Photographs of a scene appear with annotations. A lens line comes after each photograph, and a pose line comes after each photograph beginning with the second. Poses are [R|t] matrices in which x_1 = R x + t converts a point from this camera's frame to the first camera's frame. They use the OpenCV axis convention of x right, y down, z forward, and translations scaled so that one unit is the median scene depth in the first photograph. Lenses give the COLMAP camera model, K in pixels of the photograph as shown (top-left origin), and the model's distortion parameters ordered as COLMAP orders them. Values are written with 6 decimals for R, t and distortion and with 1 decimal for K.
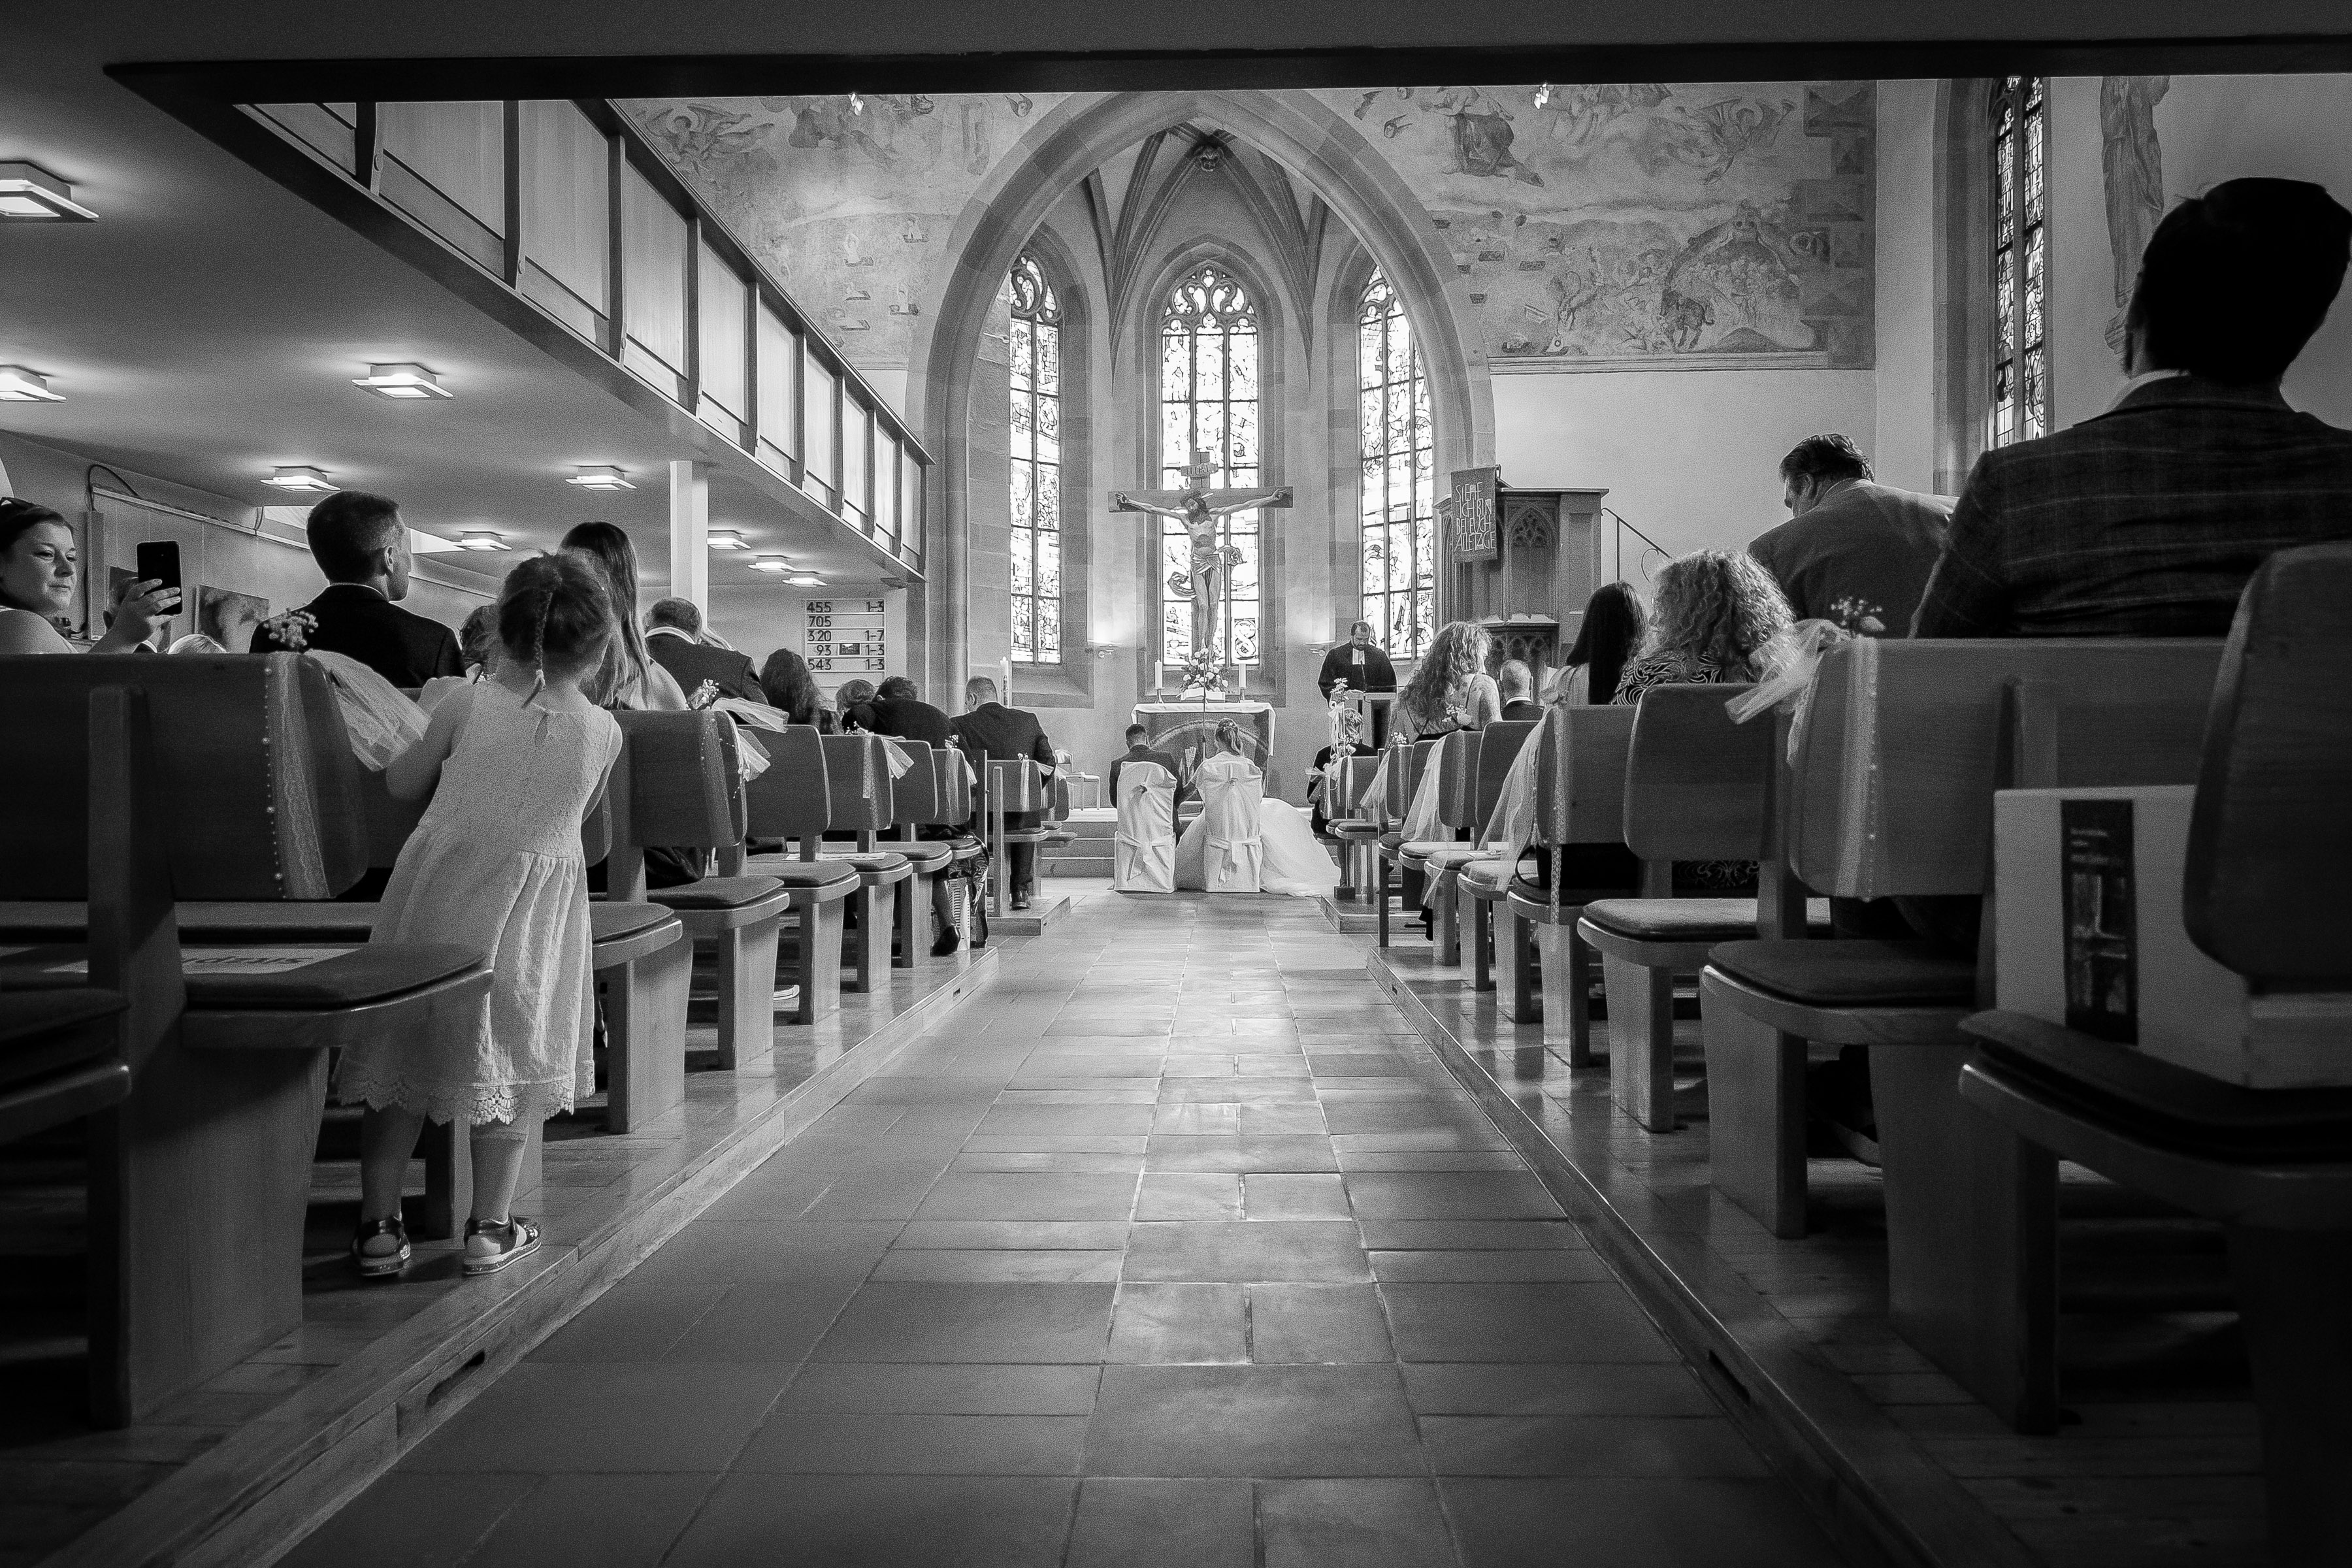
lens RADIAL K [[1812.7, 0, 1178.6], [0, 1812.7, 782.5], [0, 0, 1]] dist [-0.012344, 0.000229]
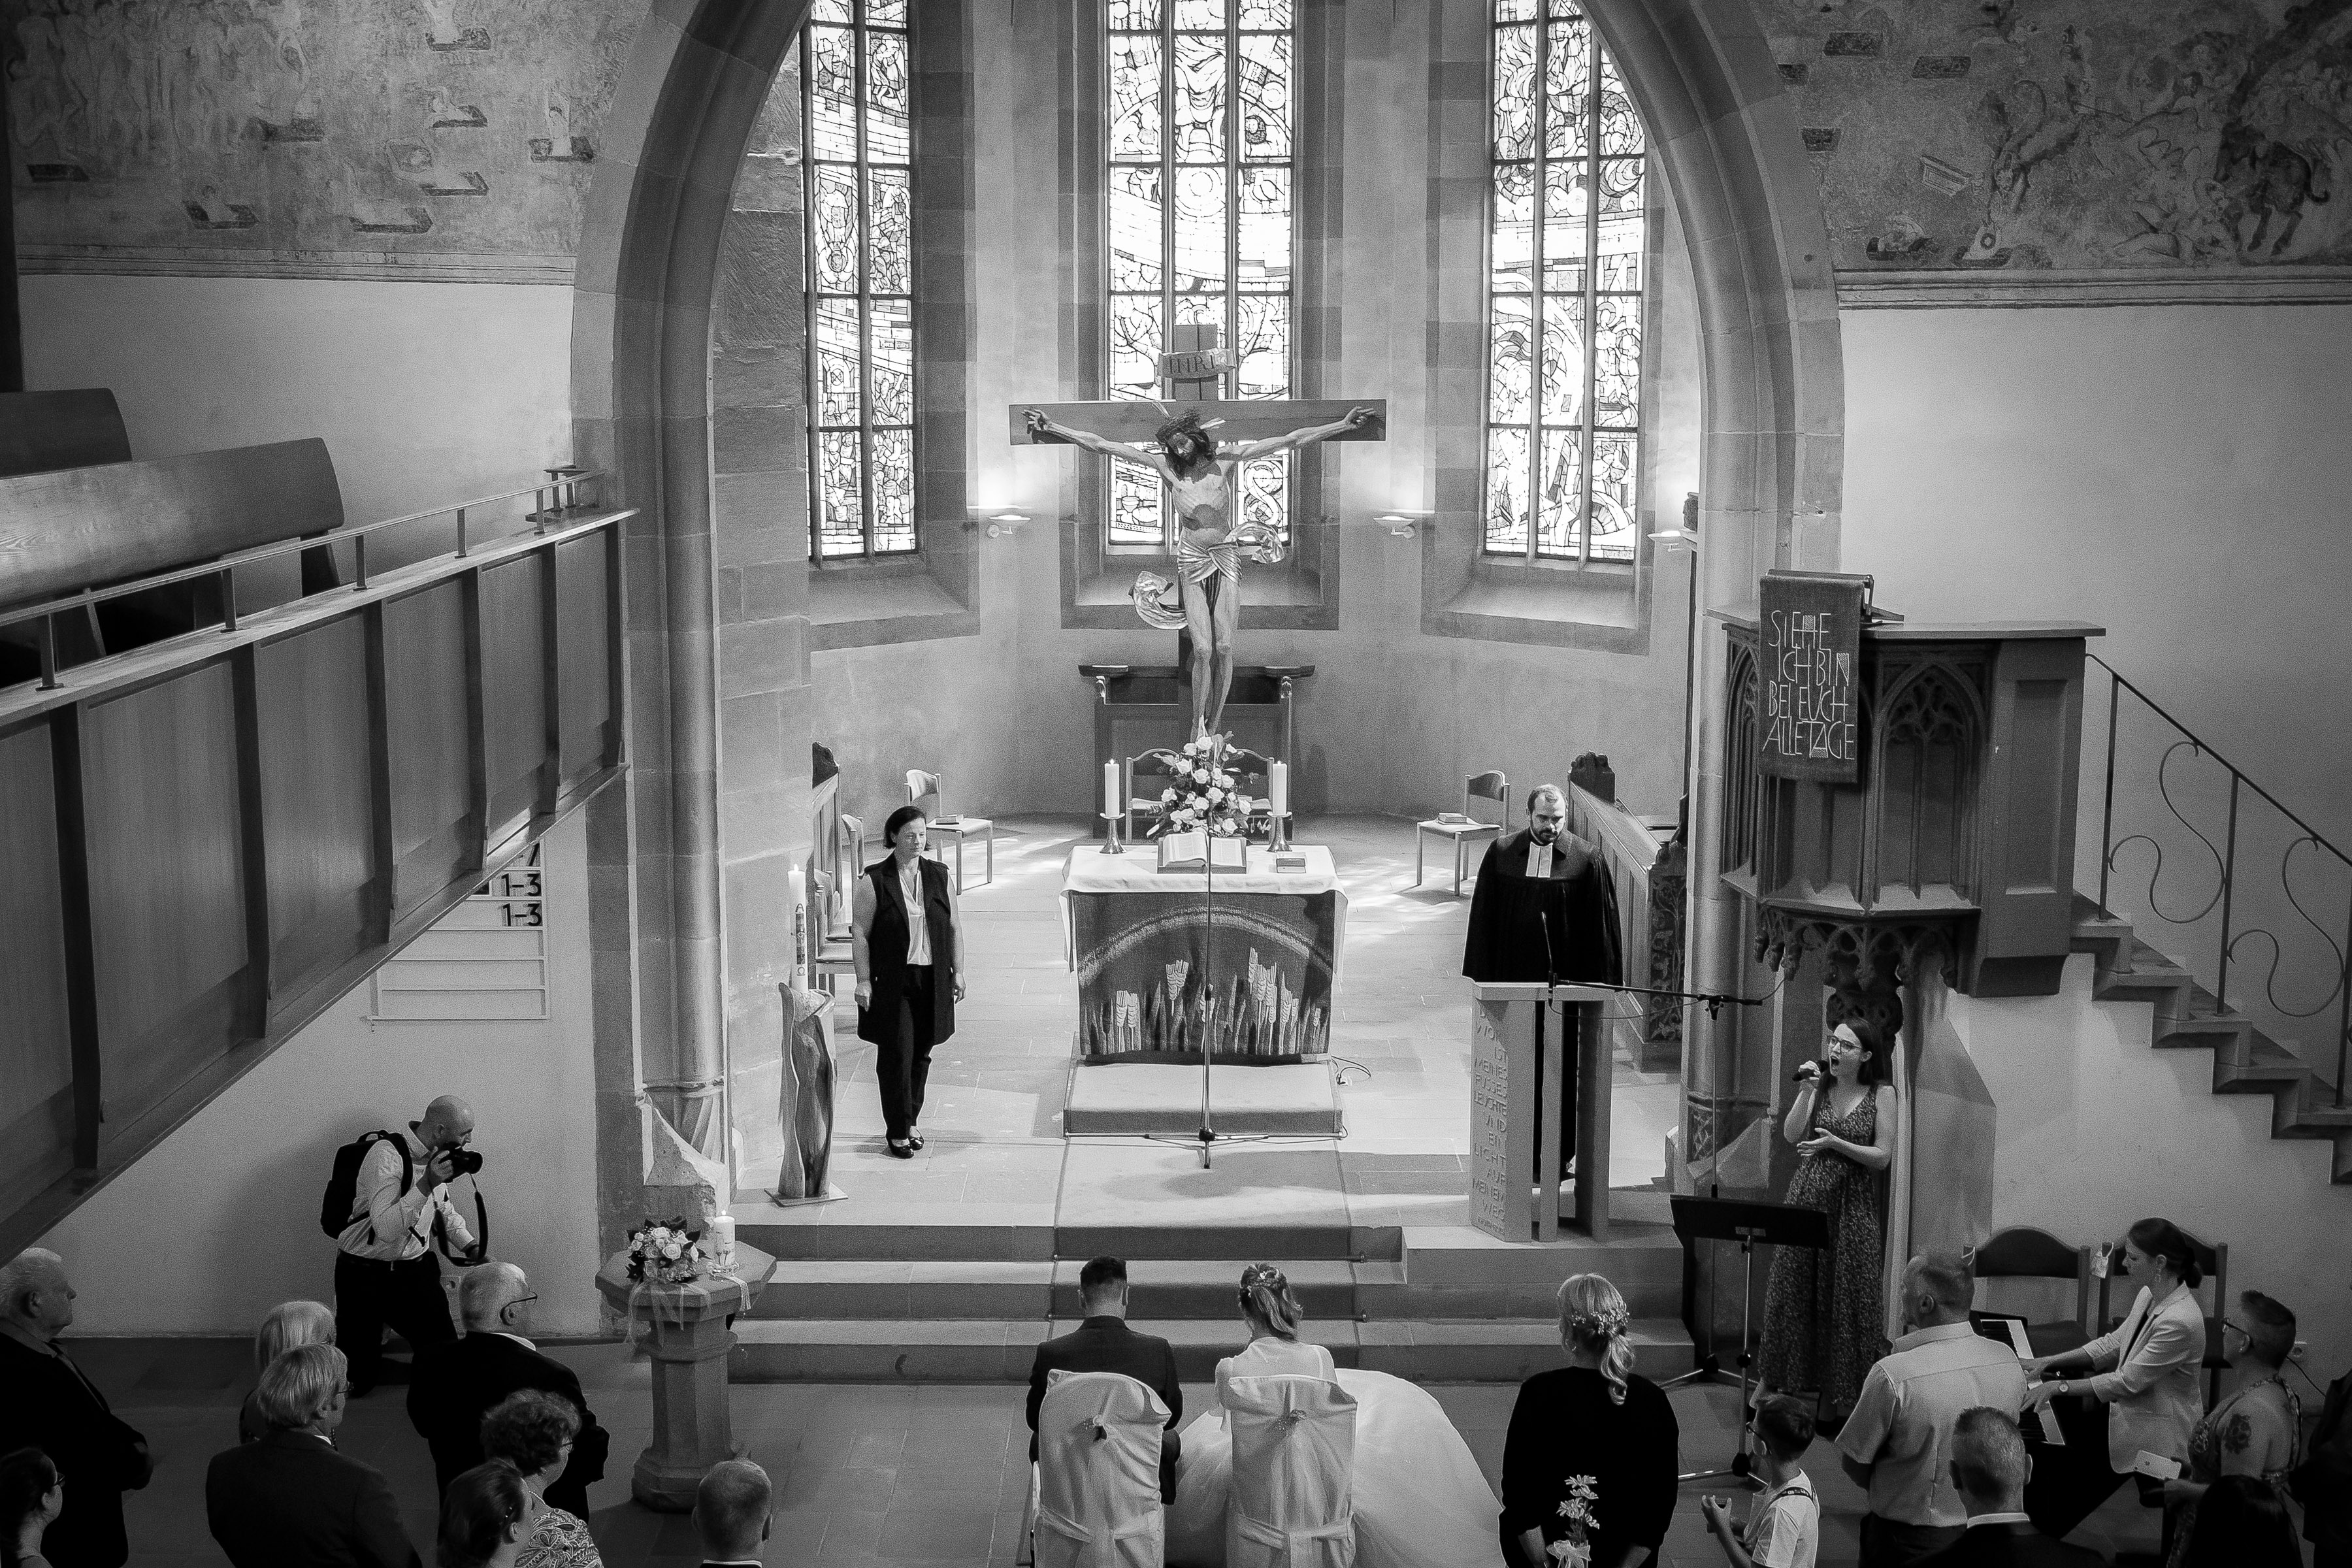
lens RADIAL K [[2882.7, 0, 1173.5], [0, 2882.7, 785.4], [0, 0, 1]] dist [0.006367, 0.000000]
pose [[0.999753, 0.002040, 0.022123, -0.009813], [-0.005635, 0.986502, 0.163654, -0.160255], [-0.021491, -0.163738, 0.986270, 0.183619]]
